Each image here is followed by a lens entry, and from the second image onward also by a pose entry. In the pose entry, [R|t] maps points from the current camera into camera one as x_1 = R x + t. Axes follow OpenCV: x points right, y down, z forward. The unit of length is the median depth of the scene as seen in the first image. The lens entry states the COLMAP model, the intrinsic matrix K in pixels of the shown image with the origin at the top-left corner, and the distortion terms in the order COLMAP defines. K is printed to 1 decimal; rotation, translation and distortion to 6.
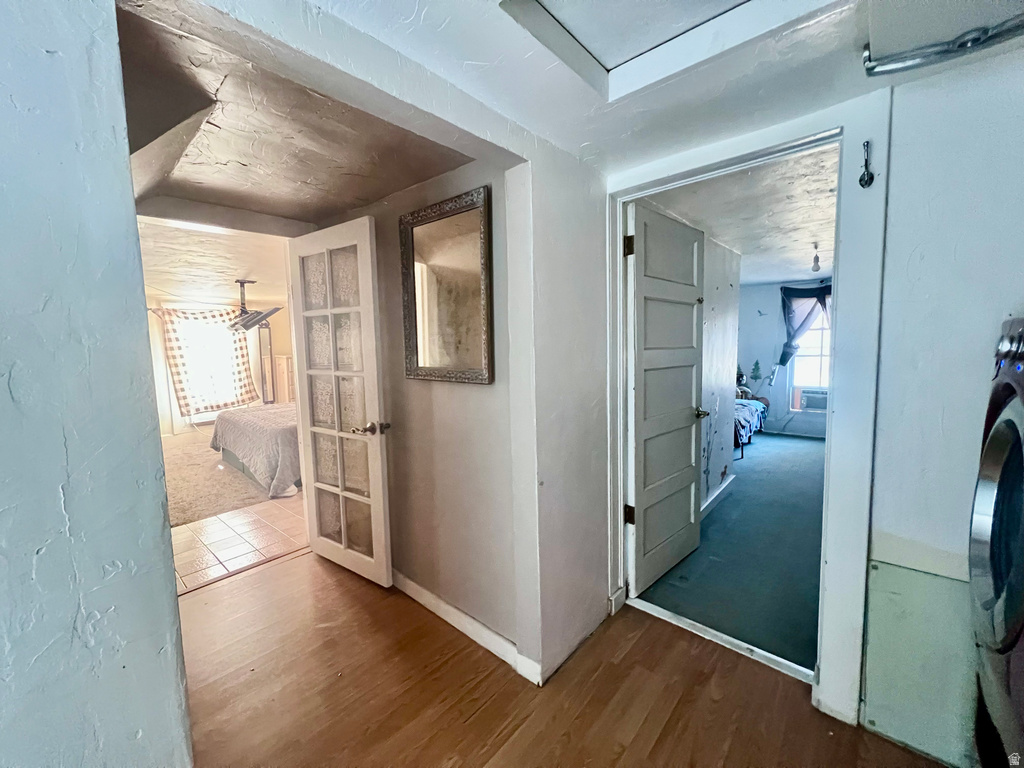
lens RADIAL K [[408.6, 0, 512.0], [0, 408.6, 384.6], [0, 0, 1]] dist [-0.001787, 0.000325]
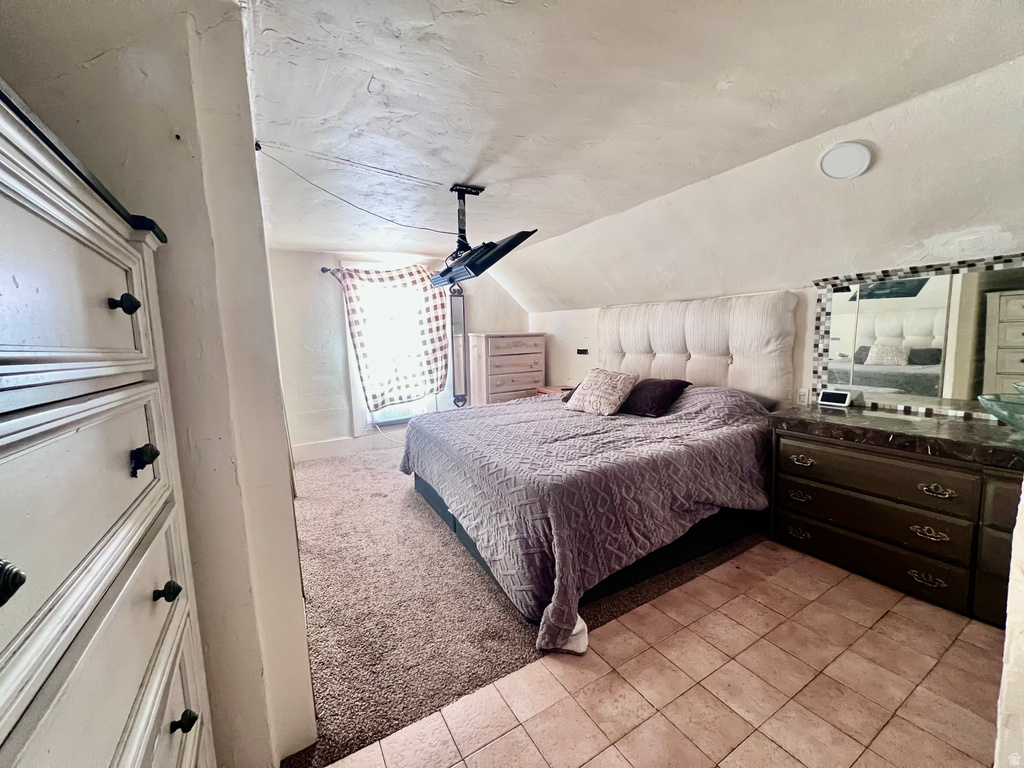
lens RADIAL K [[408.6, 0, 513.2], [0, 408.6, 378.0], [0, 0, 1]] dist [-0.001787, 0.000325]
pose [[0.948695, 0.024542, -0.315239, -0.322771], [-0.016633, 0.999476, 0.027754, -0.015092], [0.315755, -0.021086, 0.948606, 0.387943]]
